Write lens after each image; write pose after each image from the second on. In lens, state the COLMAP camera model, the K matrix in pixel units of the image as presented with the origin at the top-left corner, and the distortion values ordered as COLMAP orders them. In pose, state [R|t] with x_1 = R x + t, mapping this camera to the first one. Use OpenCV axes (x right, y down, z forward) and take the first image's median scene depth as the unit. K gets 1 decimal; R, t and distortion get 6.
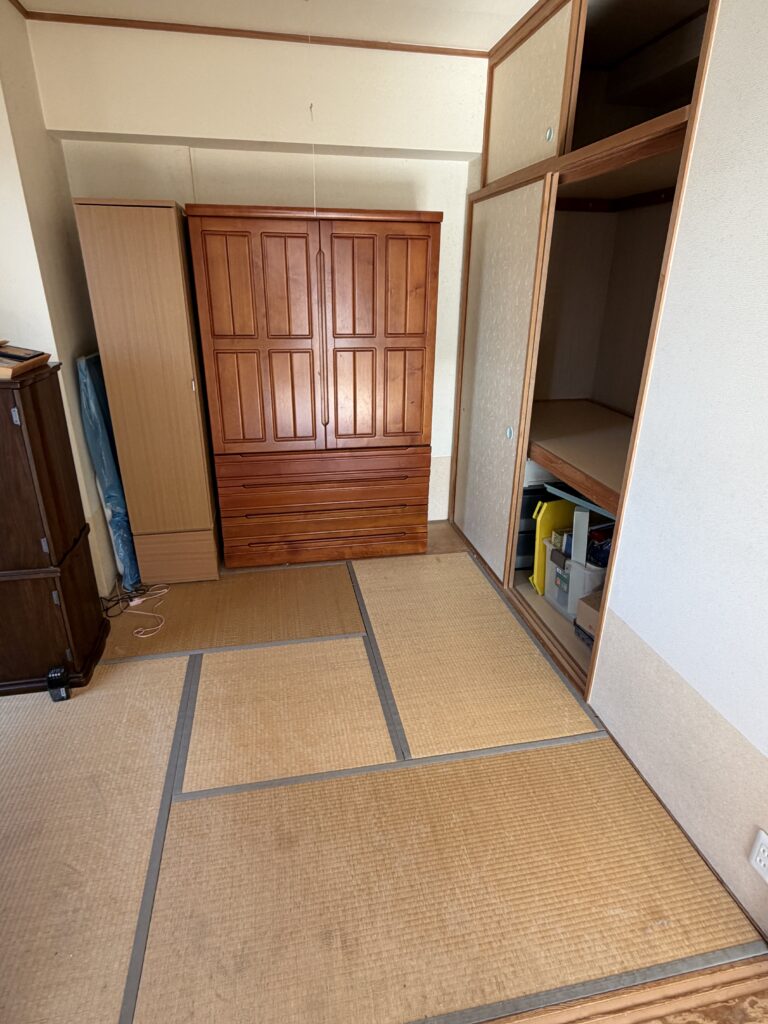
lens RADIAL K [[565.8, 0, 384.0], [0, 565.8, 512.0], [0, 0, 1]] dist [-0.000444, -0.000122]
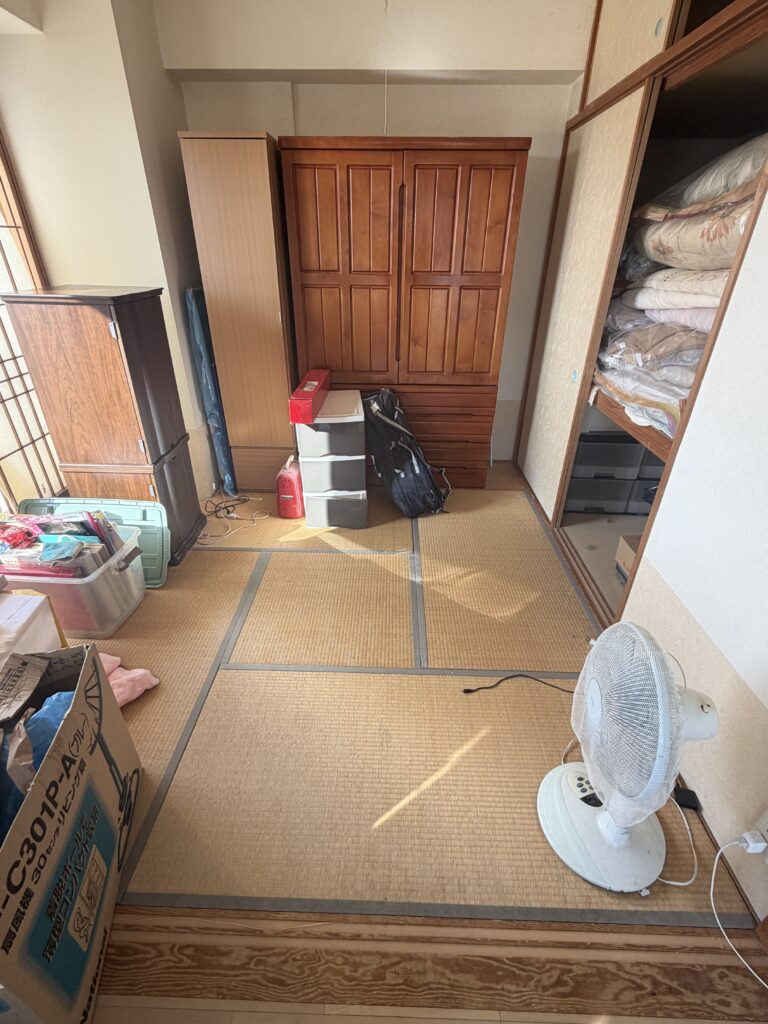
lens RADIAL K [[463.0, 0, 384.0], [0, 463.0, 512.0], [0, 0, 1]] dist [-0.001456, 0.000536]
pose [[0.975711, 0.108034, -0.190567, 0.076401], [-0.083095, 0.987445, 0.134339, 0.017550], [0.202688, -0.115241, 0.972439, 0.103516]]
